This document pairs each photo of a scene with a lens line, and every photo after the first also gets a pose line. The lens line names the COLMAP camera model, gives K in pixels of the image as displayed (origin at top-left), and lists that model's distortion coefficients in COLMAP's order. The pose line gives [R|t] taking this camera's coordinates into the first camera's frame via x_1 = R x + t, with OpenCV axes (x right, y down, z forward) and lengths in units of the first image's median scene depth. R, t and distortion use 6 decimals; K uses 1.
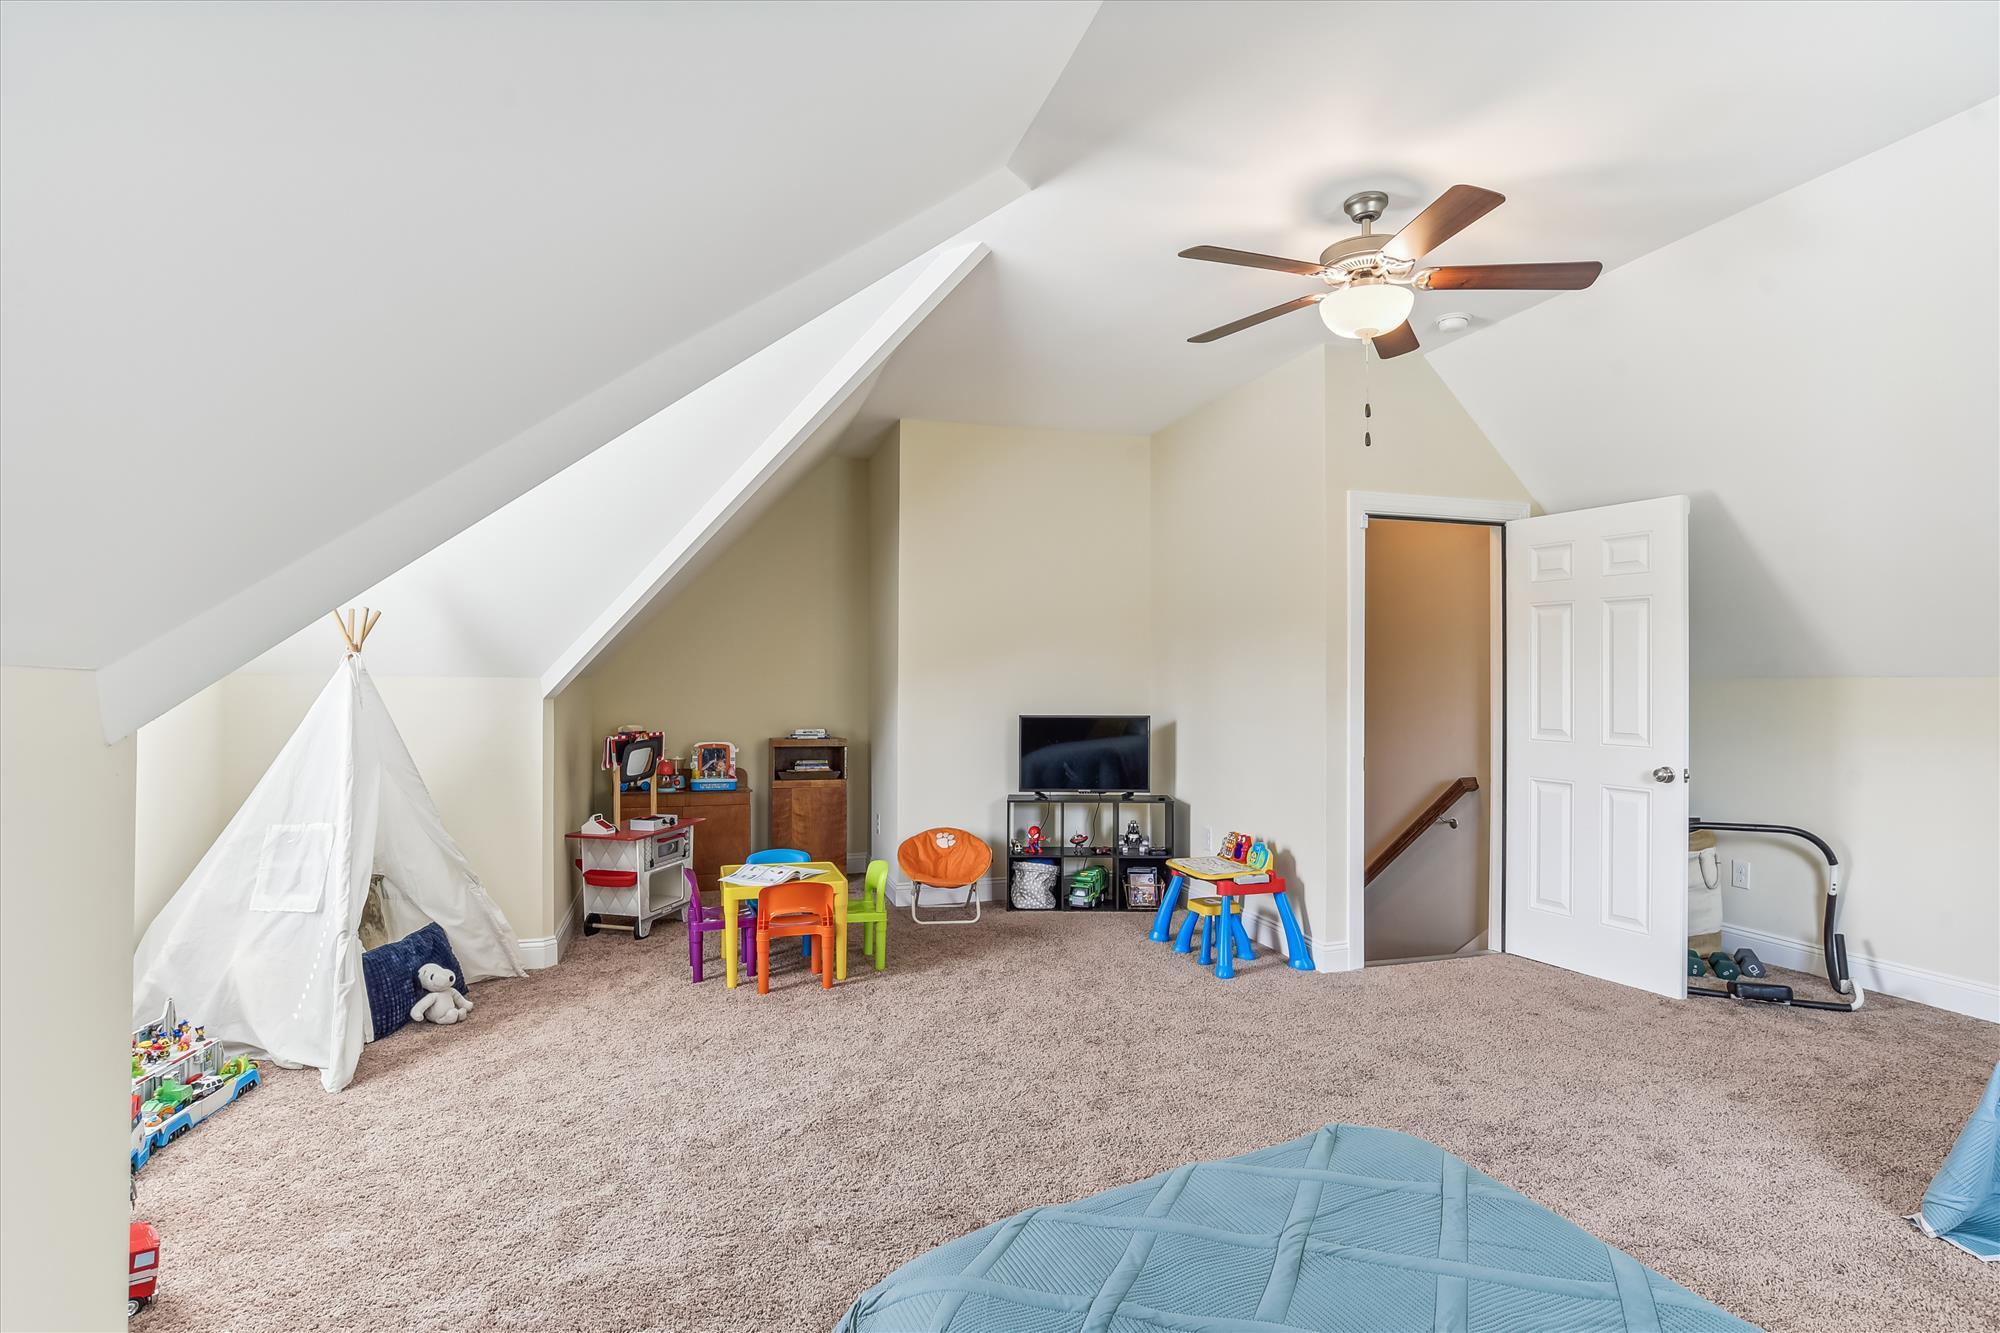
lens RADIAL K [[1021.2, 0, 1001.5], [0, 1021.2, 664.3], [0, 0, 1]] dist [-0.015725, 0.000340]
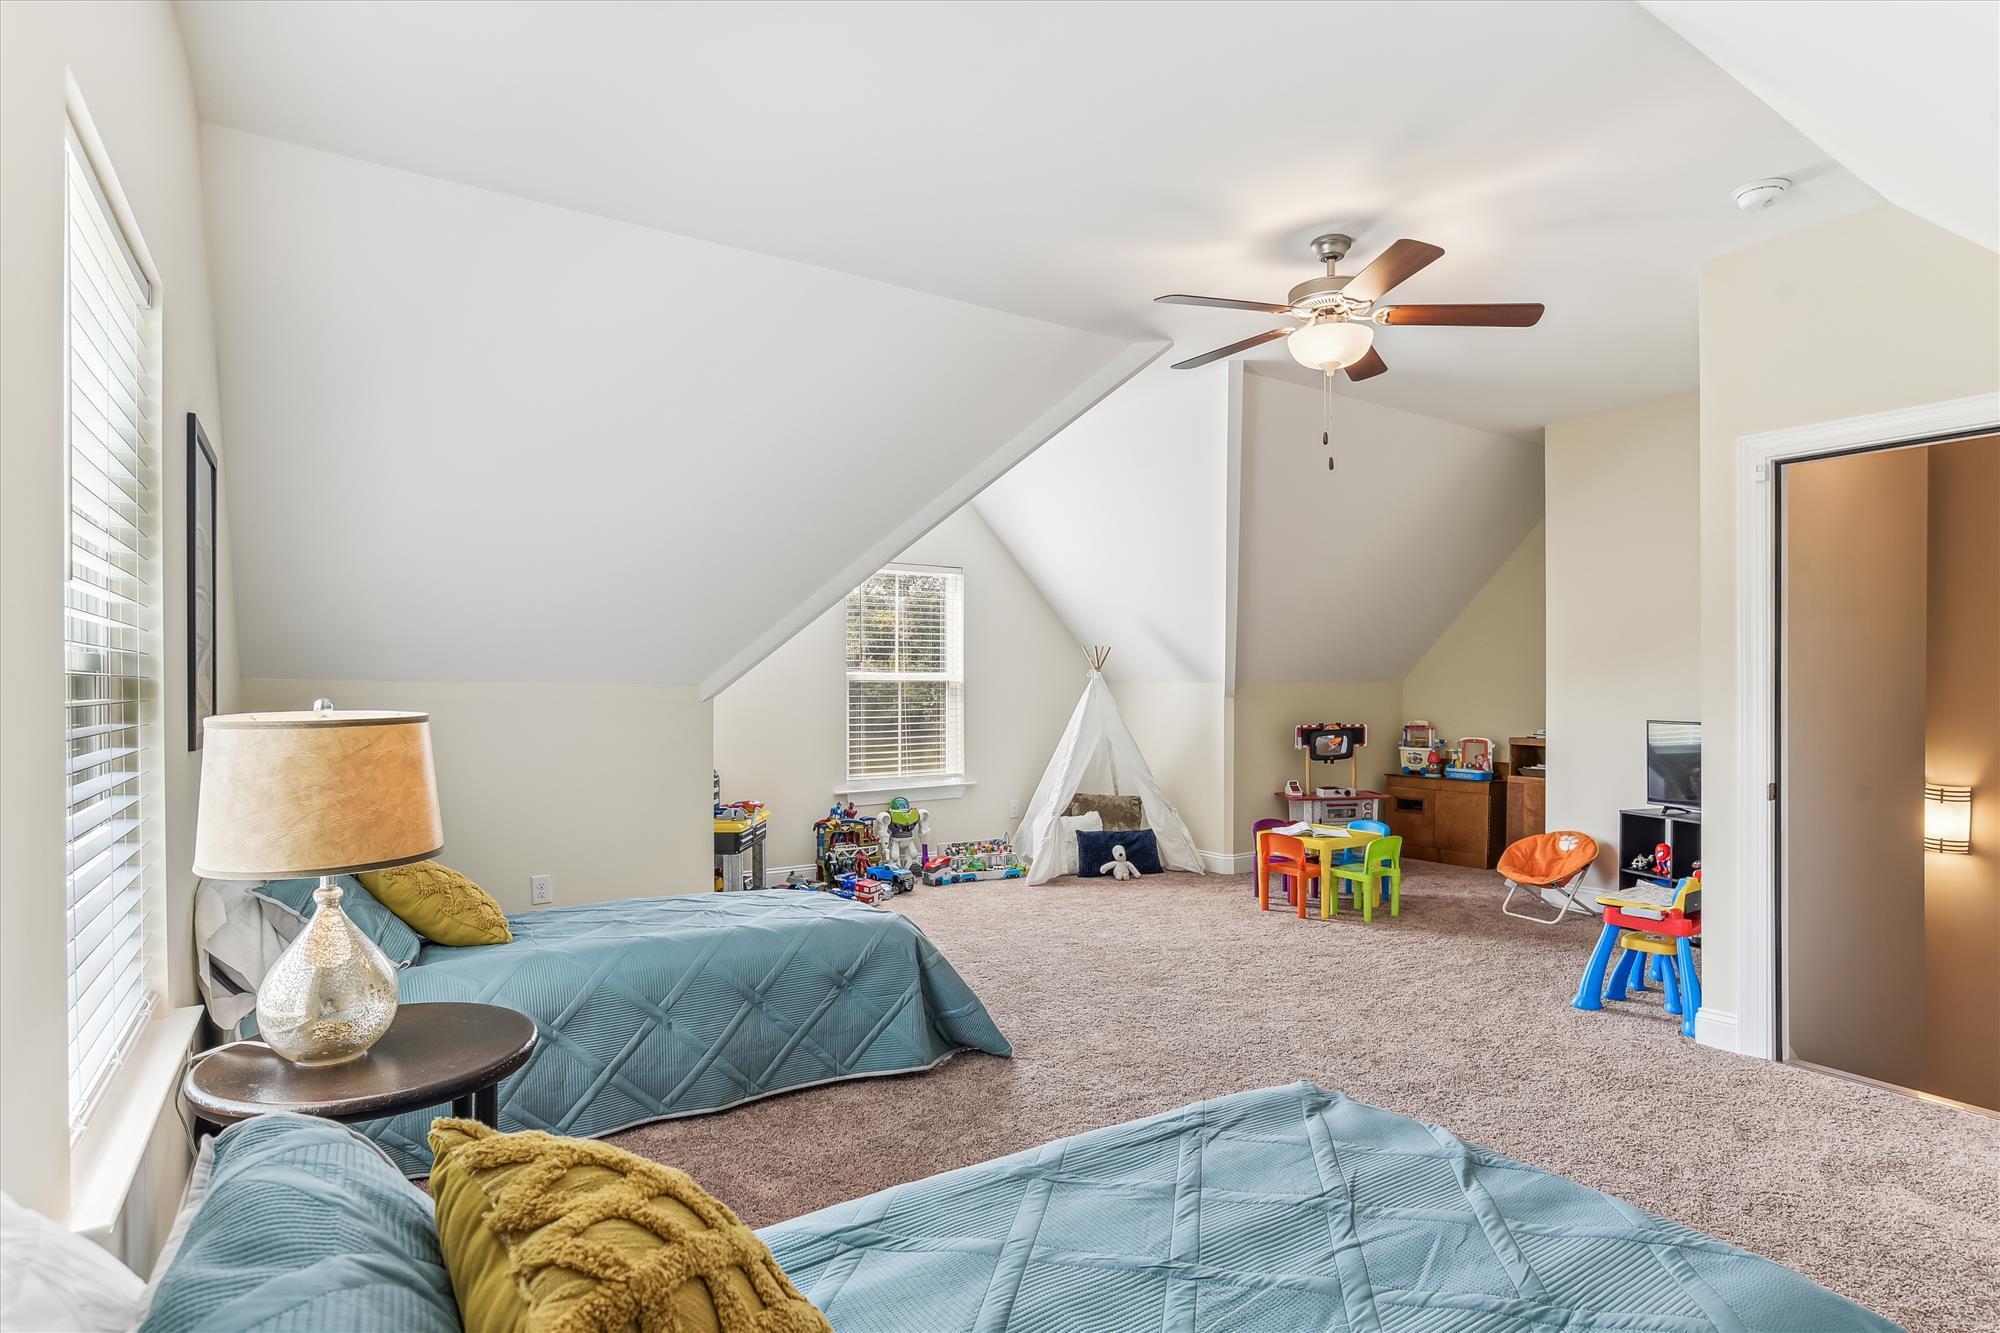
lens RADIAL K [[1021.2, 0, 994.0], [0, 1021.2, 677.4], [0, 0, 1]] dist [-0.015725, 0.000340]
pose [[0.281016, -0.013107, -0.959614, 0.933537], [0.025809, 0.999648, -0.006095, 0.004220], [0.959356, -0.023054, 0.281256, 0.245389]]
